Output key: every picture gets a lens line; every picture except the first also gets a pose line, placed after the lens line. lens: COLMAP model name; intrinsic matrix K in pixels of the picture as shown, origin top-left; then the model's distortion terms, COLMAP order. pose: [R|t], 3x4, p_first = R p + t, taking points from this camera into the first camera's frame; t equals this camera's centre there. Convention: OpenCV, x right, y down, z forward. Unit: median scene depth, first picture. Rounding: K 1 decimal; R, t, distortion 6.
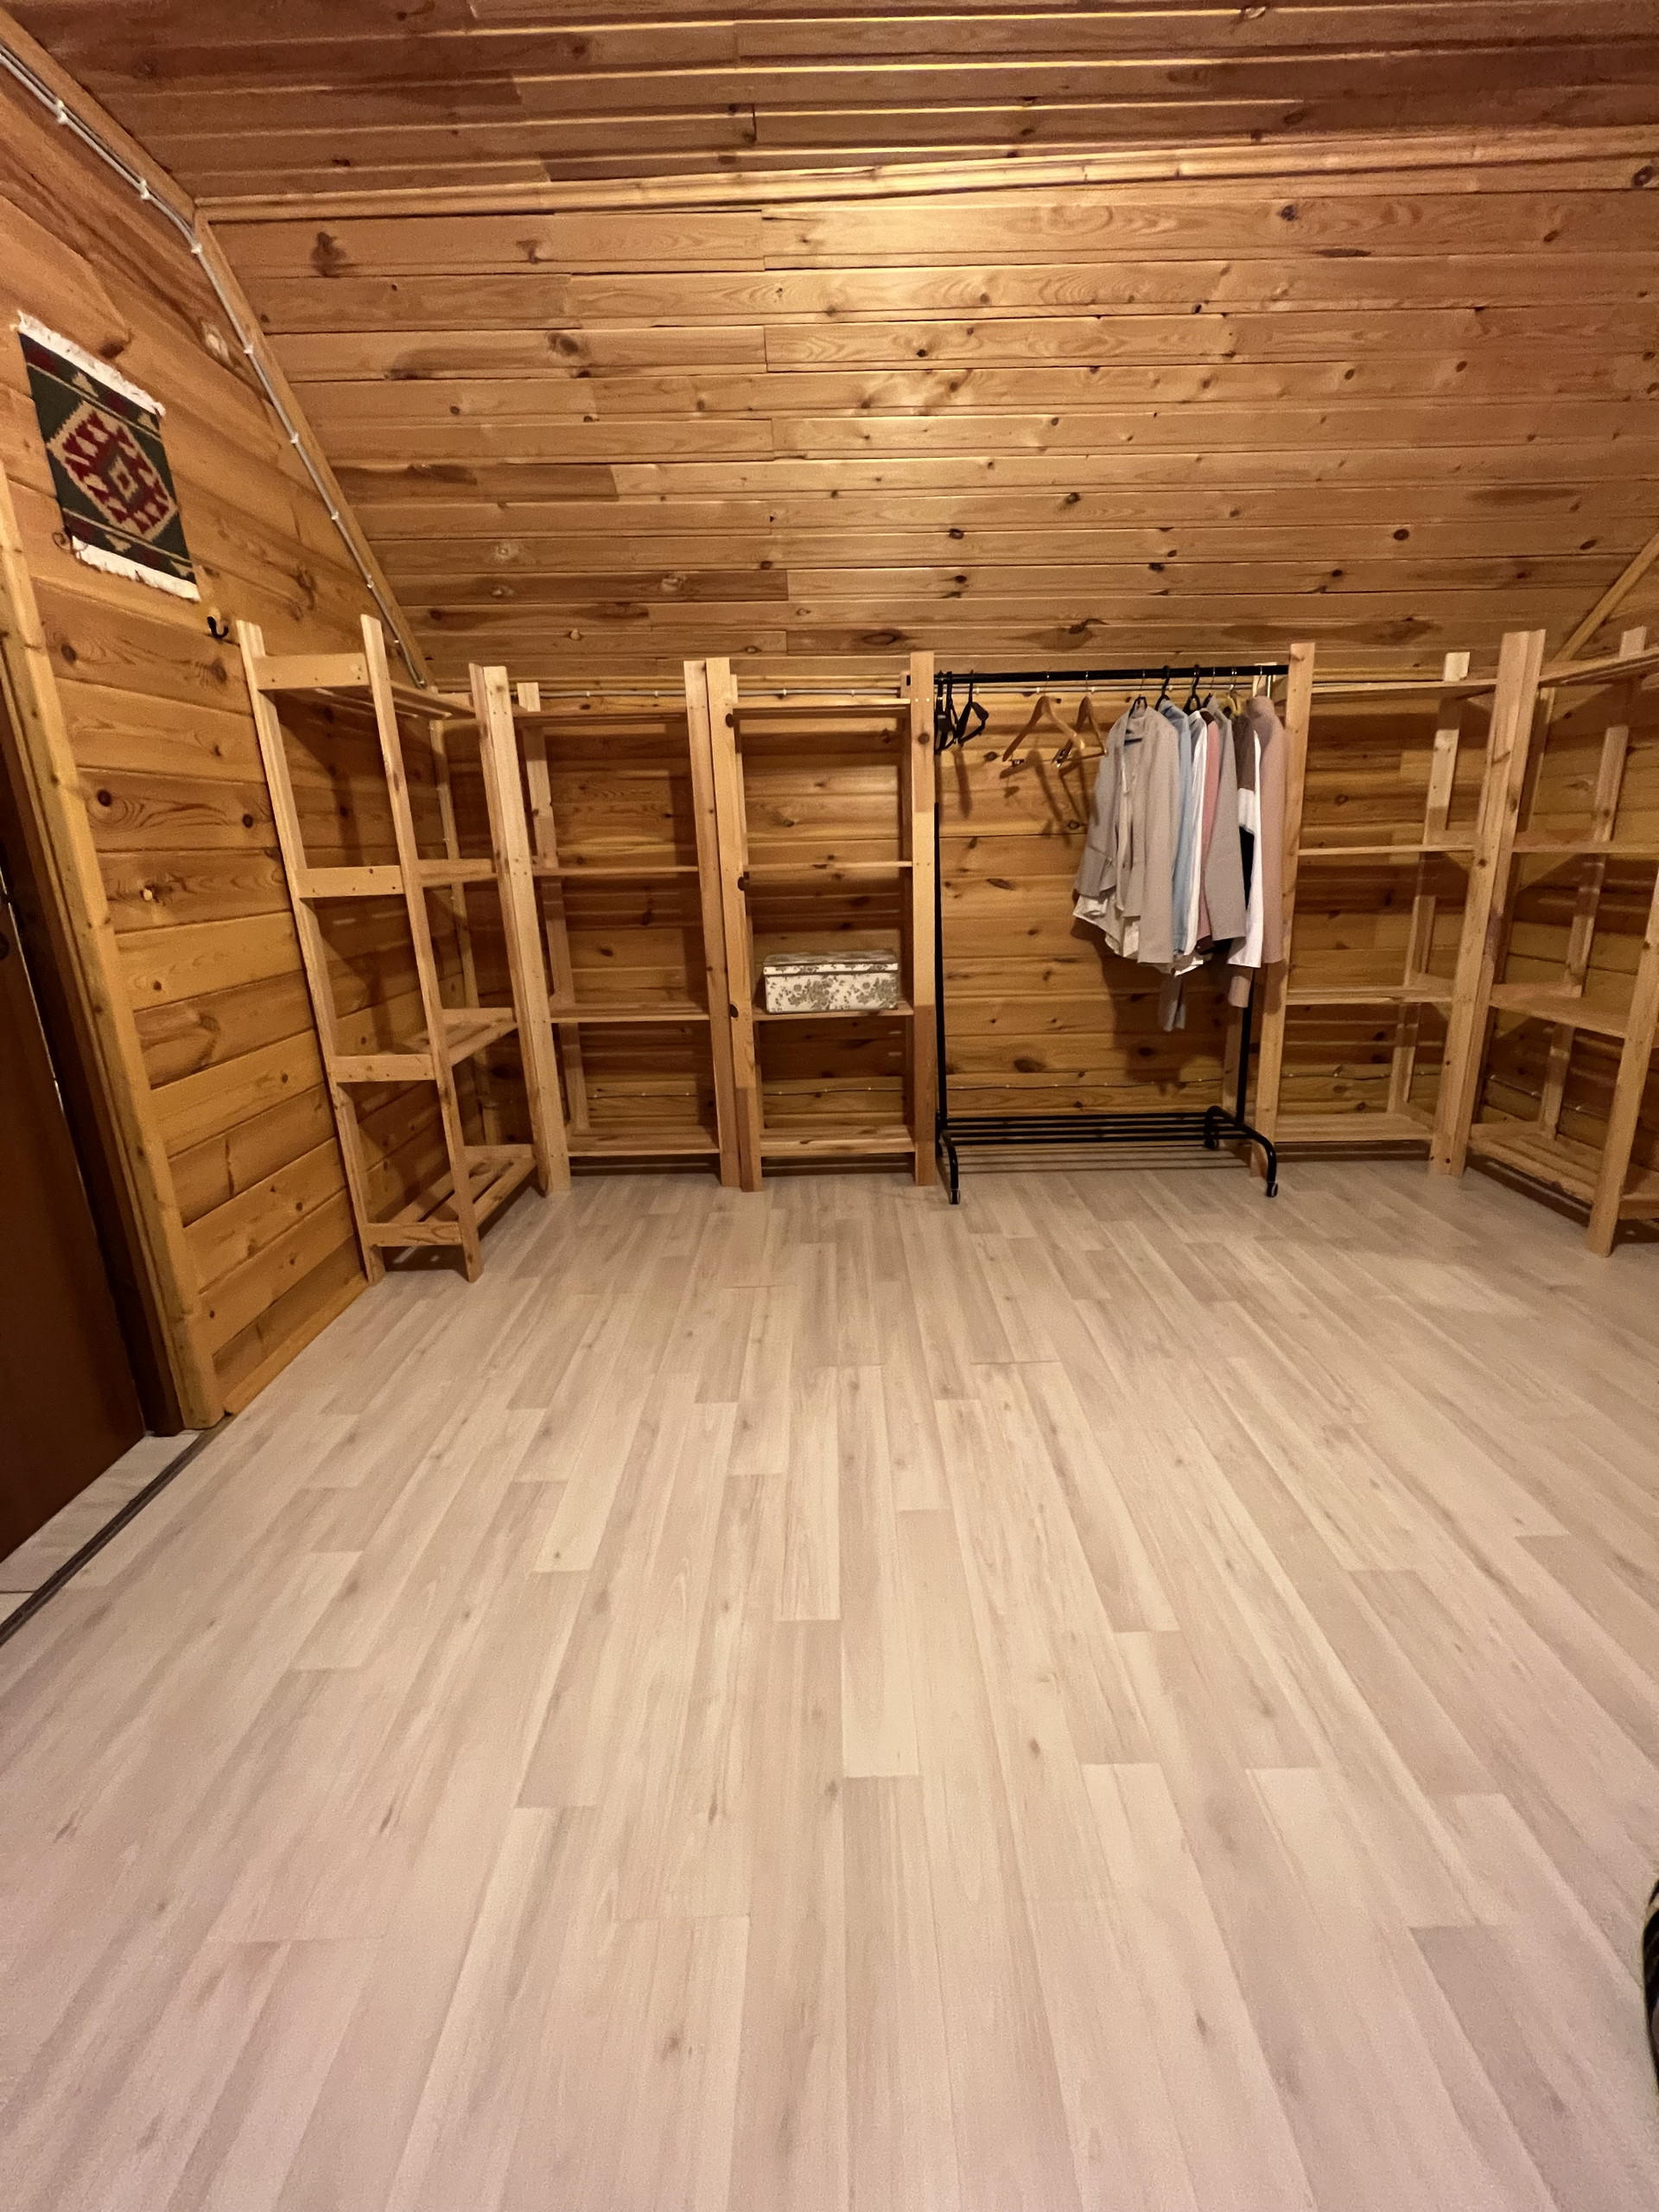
lens RADIAL K [[883.4, 0, 835.3], [0, 883.4, 1103.0], [0, 0, 1]] dist [-0.002717, 0.000398]
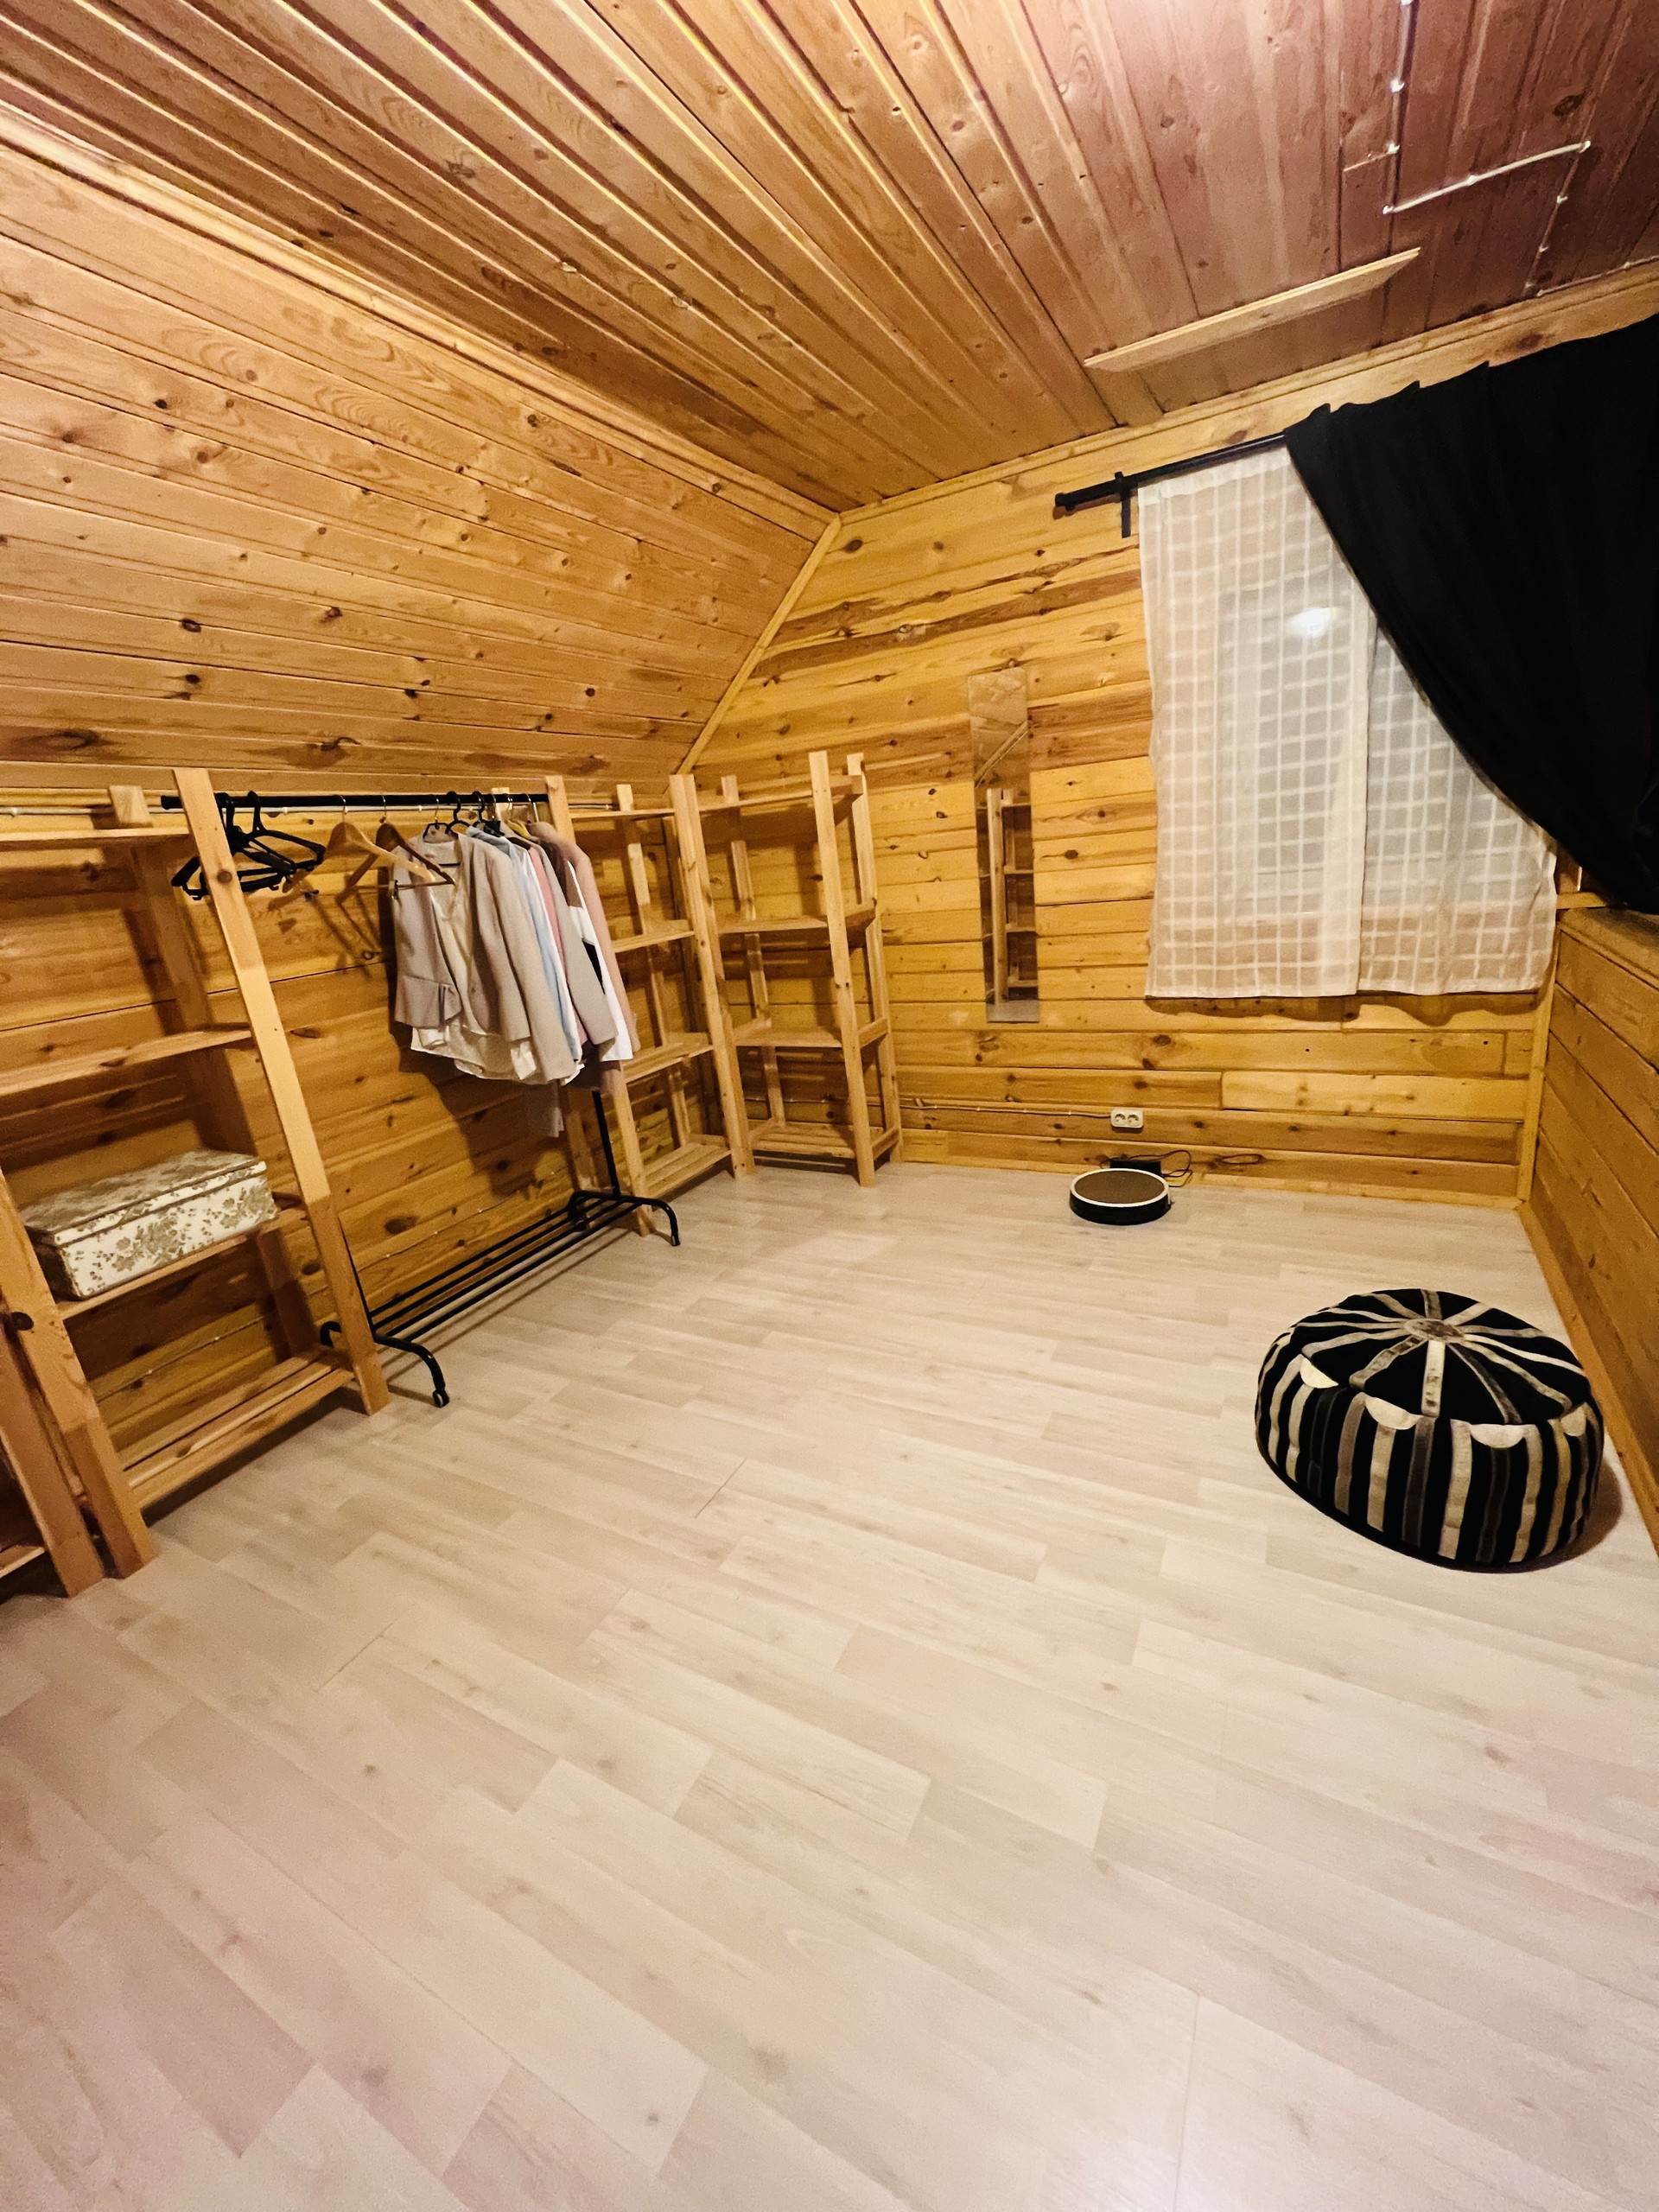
lens RADIAL K [[883.4, 0, 829.7], [0, 883.4, 1103.1], [0, 0, 1]] dist [-0.002717, 0.000398]
pose [[0.480419, -0.269534, 0.834595, -0.349777], [0.333988, 0.936128, 0.110070, -0.139666], [-0.810956, 0.225865, 0.539755, 0.205620]]
